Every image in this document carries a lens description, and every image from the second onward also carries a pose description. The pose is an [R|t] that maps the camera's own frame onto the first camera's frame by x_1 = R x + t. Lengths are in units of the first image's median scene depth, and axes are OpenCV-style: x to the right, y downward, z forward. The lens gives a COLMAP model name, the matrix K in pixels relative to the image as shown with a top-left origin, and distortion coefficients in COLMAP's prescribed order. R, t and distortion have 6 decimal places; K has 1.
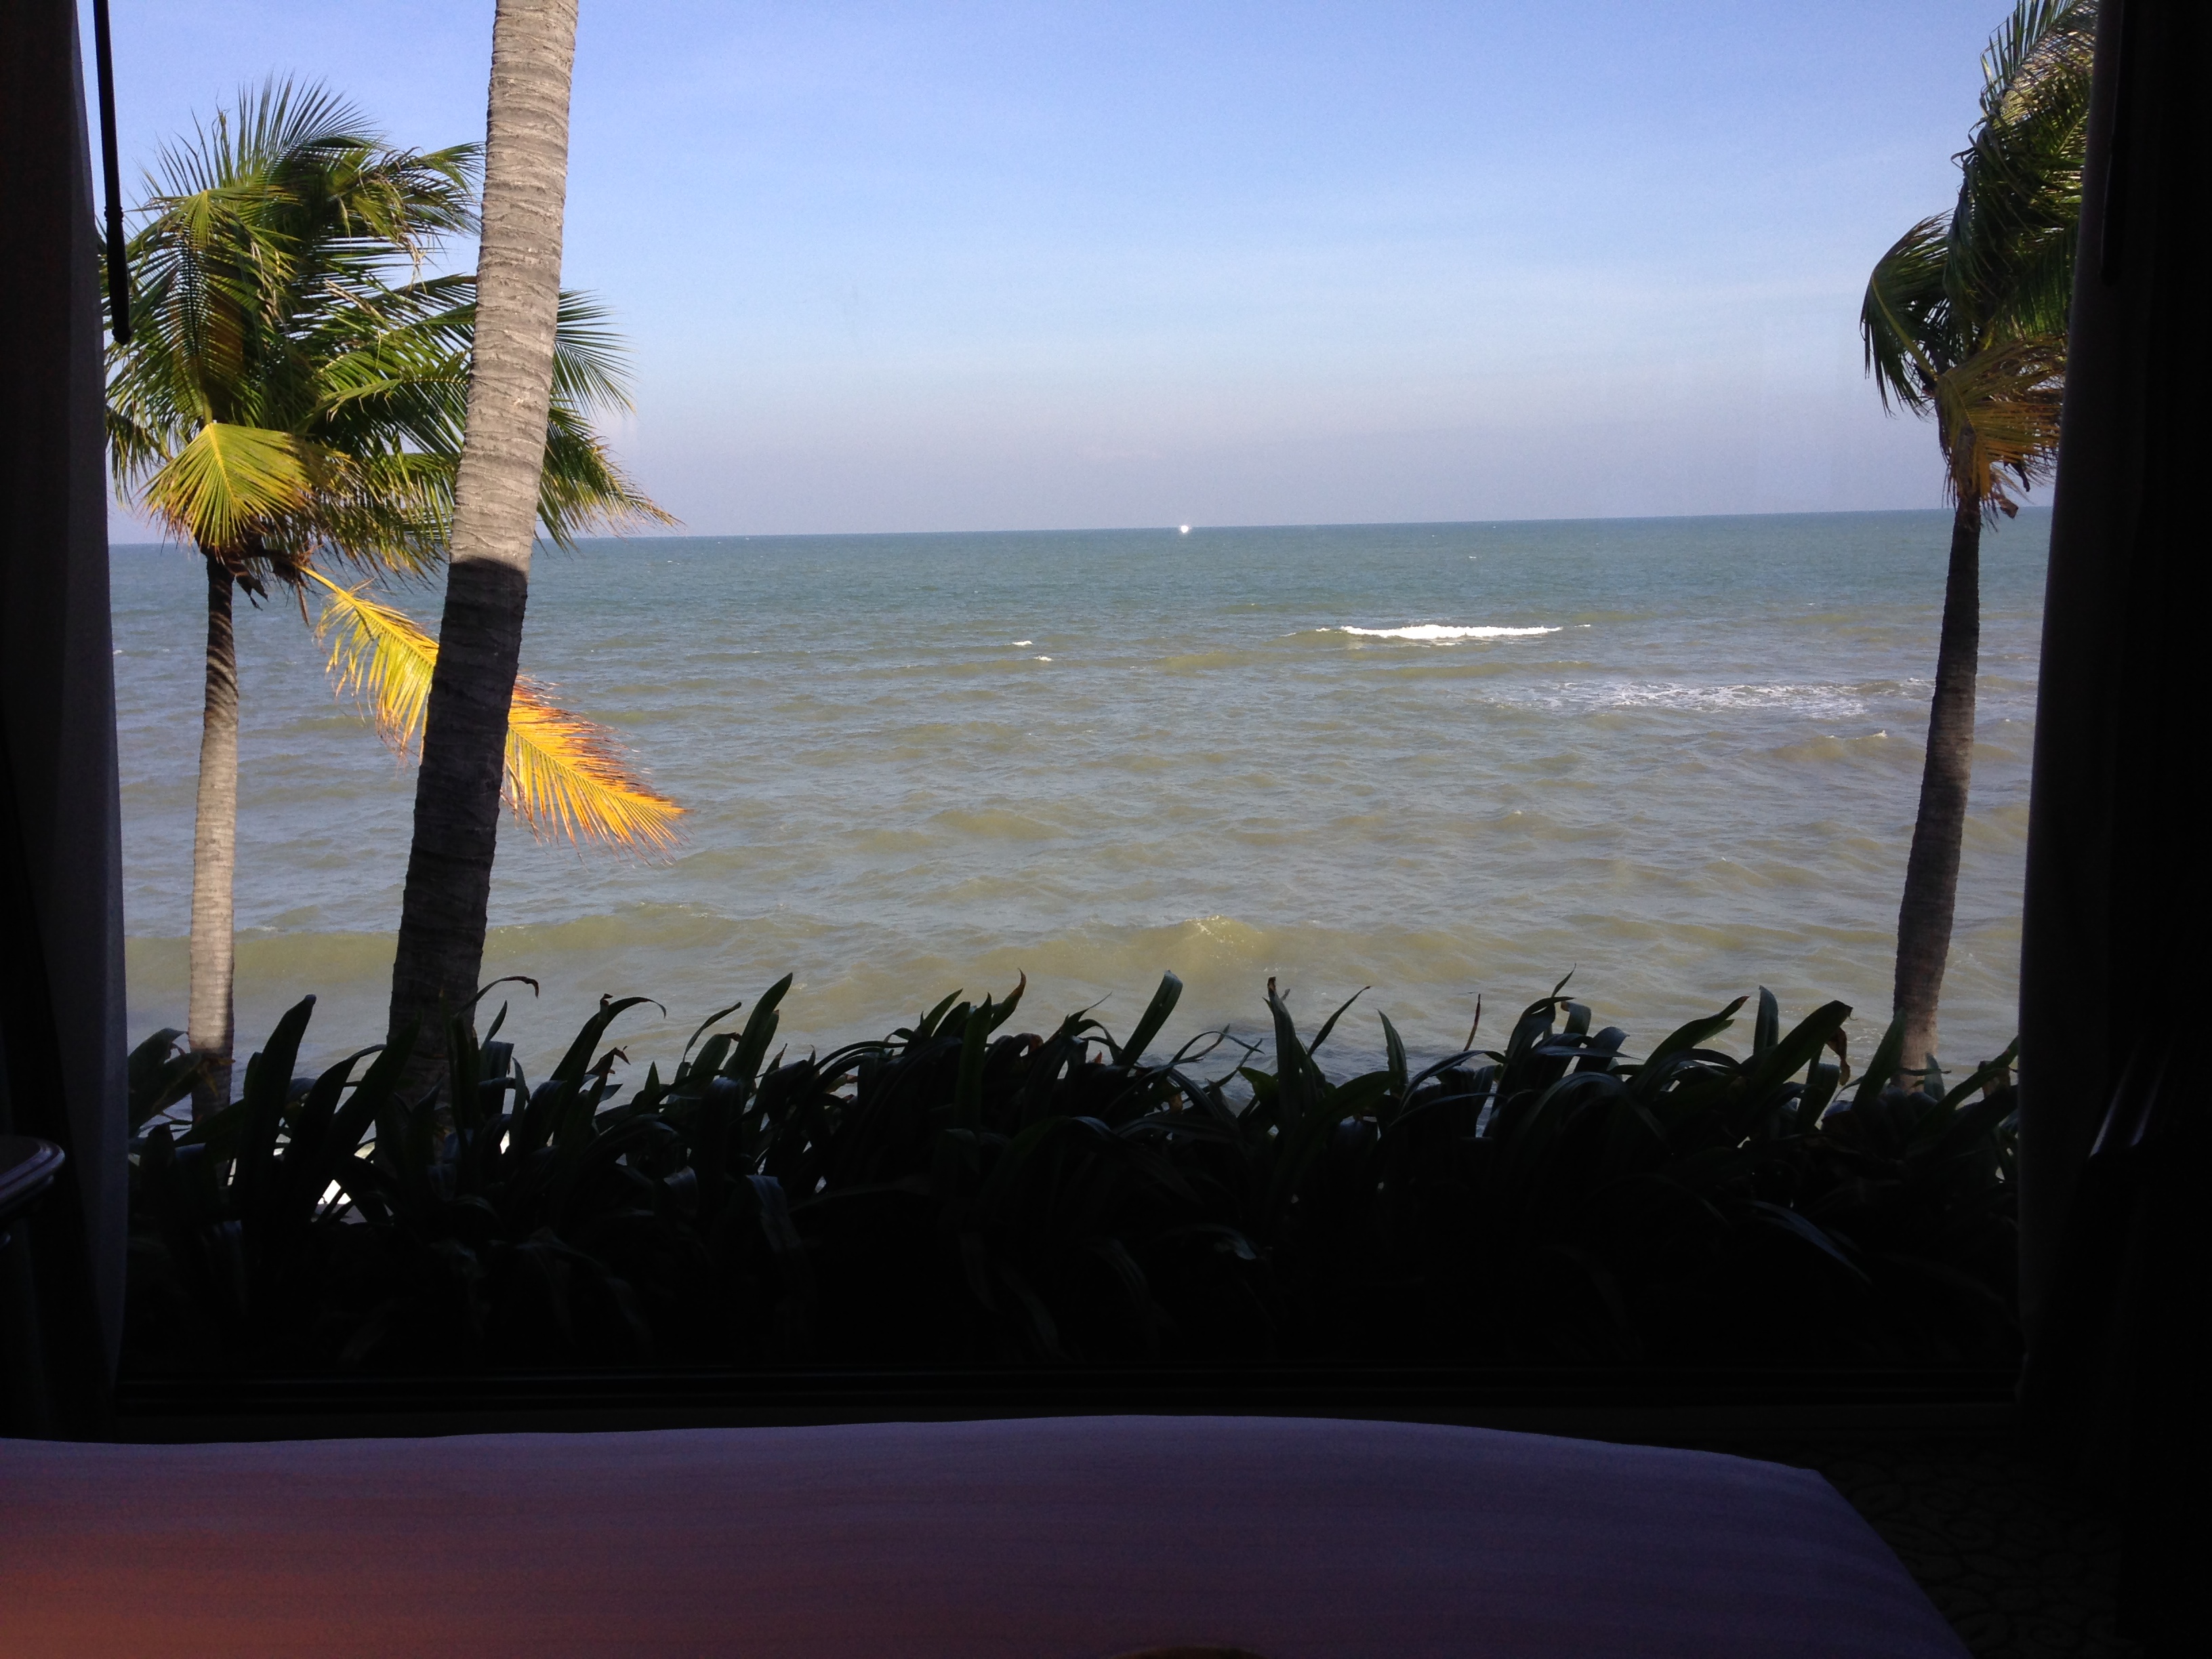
lens RADIAL K [[2035.0, 0, 1108.2], [0, 2035.0, 844.6], [0, 0, 1]] dist [0.013611, 0.000000]
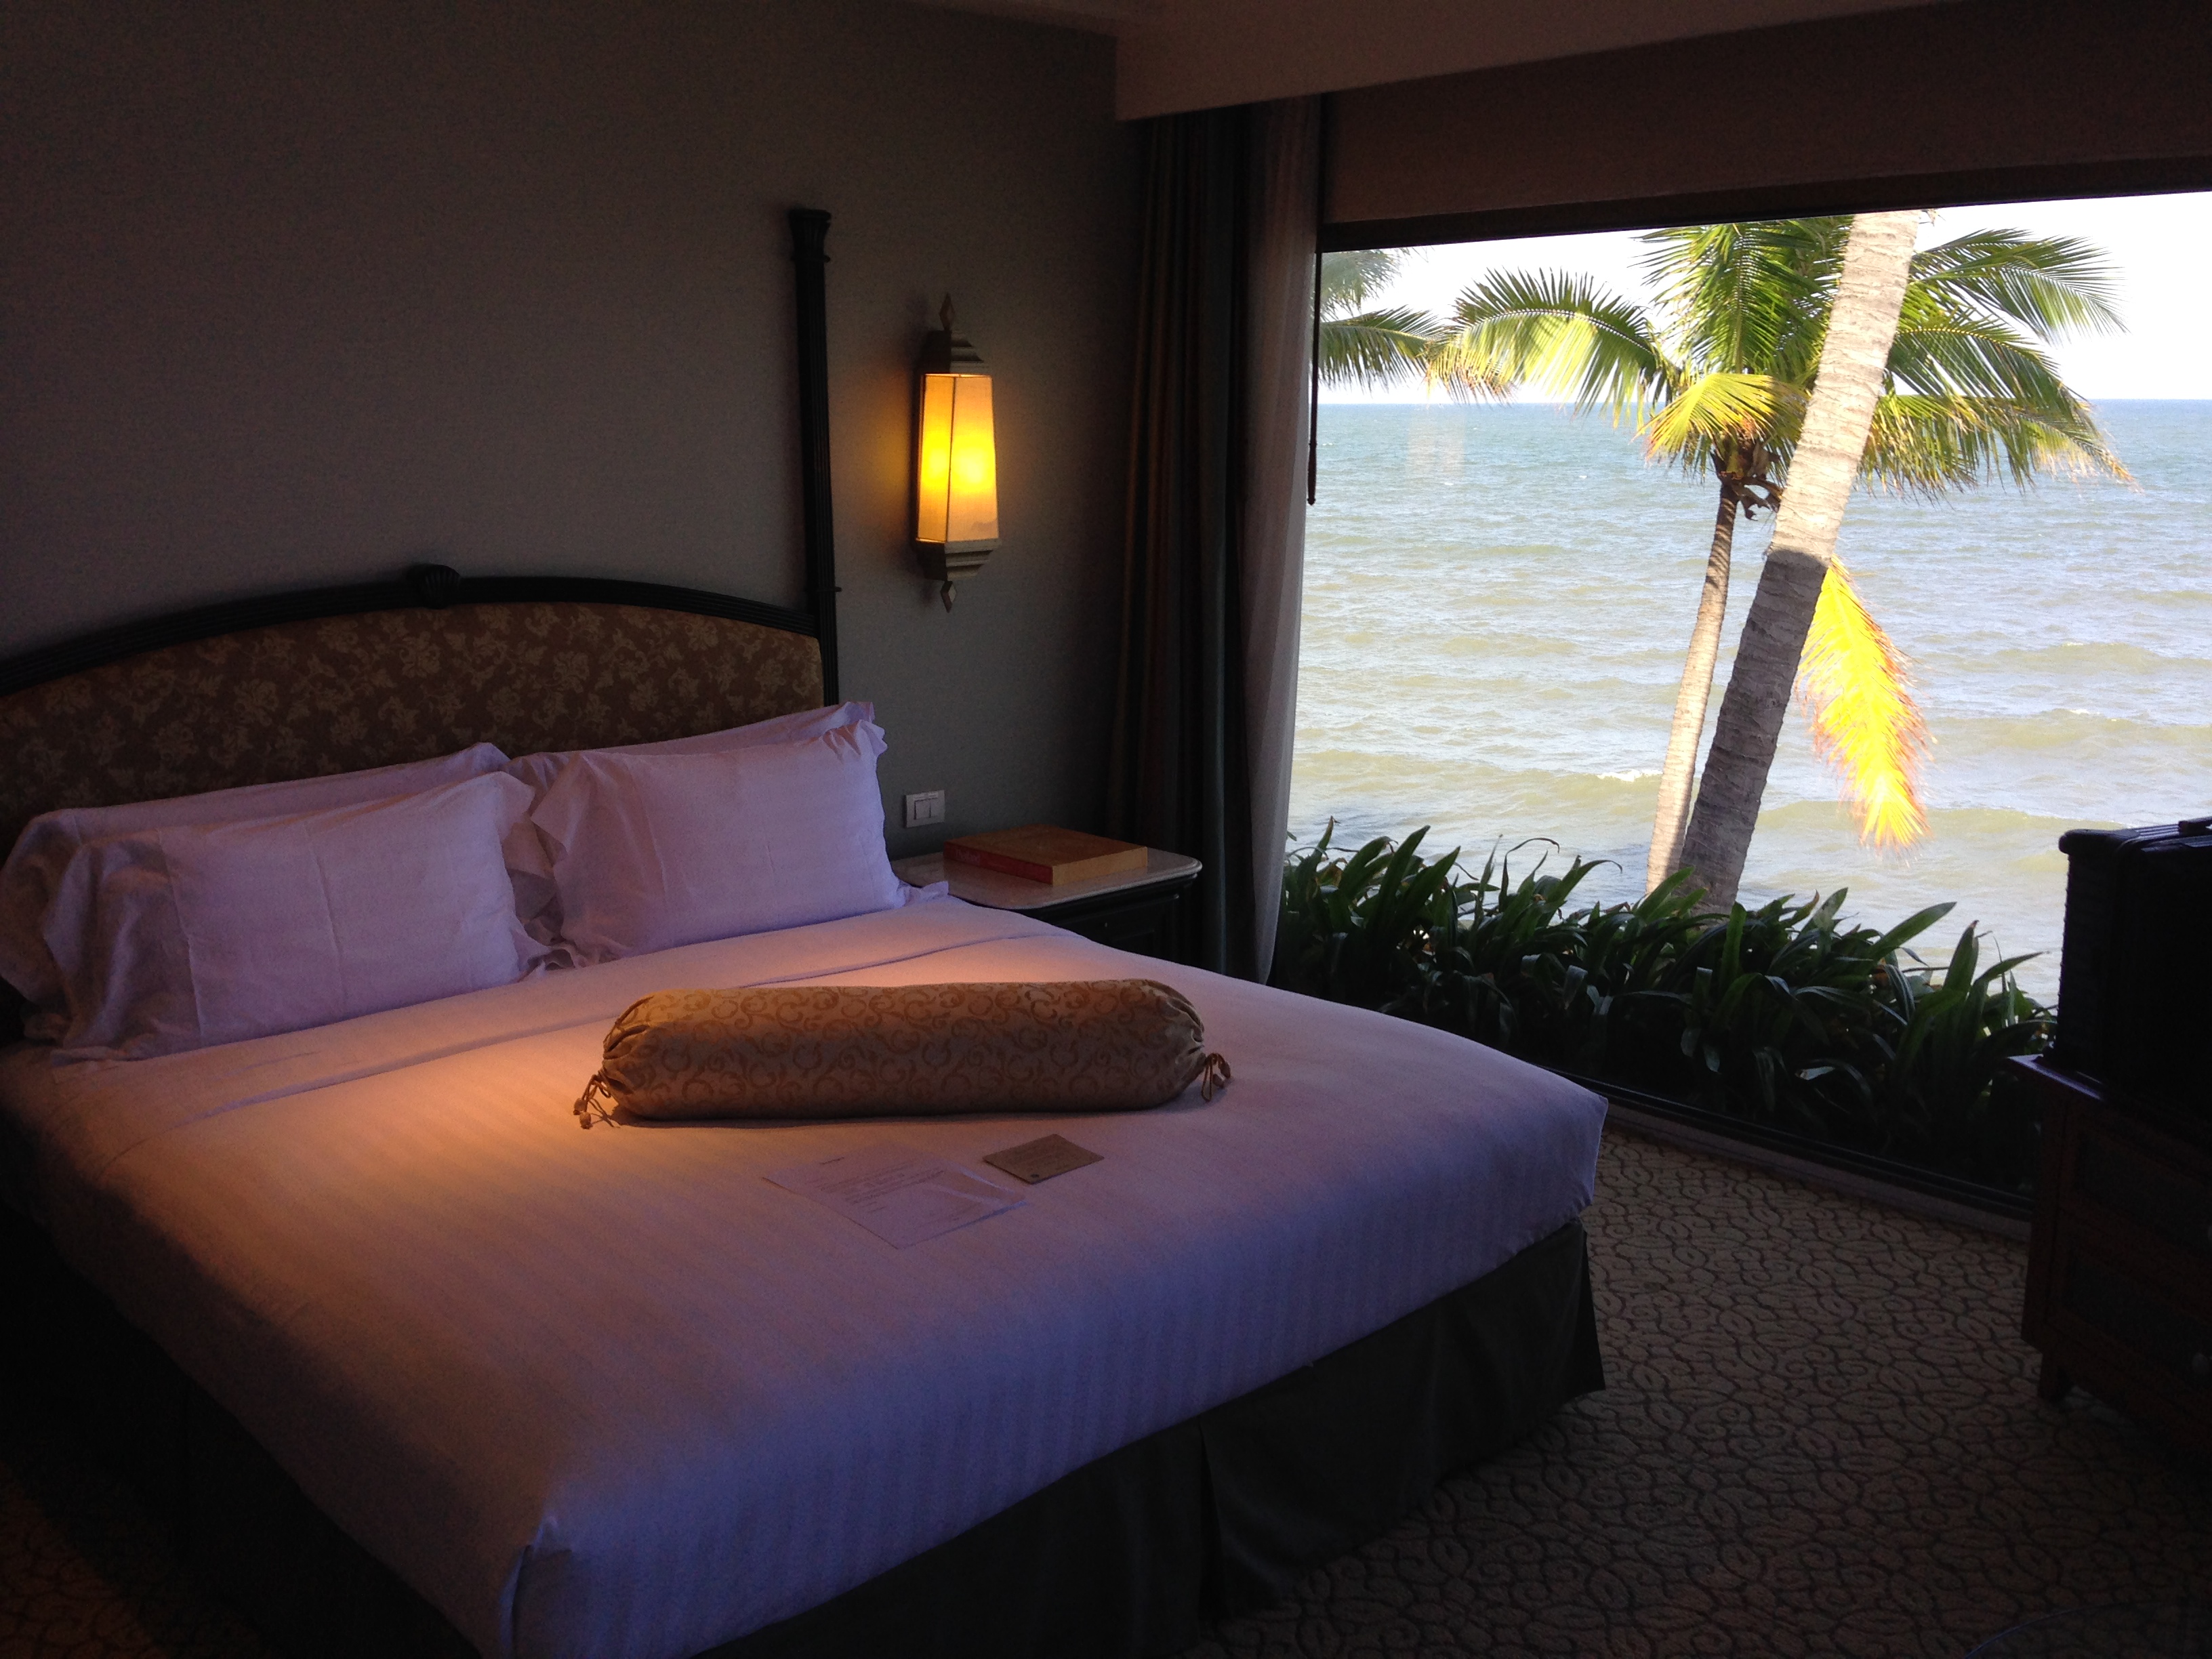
lens RADIAL K [[2035.0, 0, 1105.3], [0, 2035.0, 827.3], [0, 0, 1]] dist [0.013611, 0.000000]
pose [[0.717923, 0.164332, -0.676448, 0.281845], [-0.126505, 0.986355, 0.105357, -0.034373], [0.684531, 0.009936, 0.728916, -0.236881]]
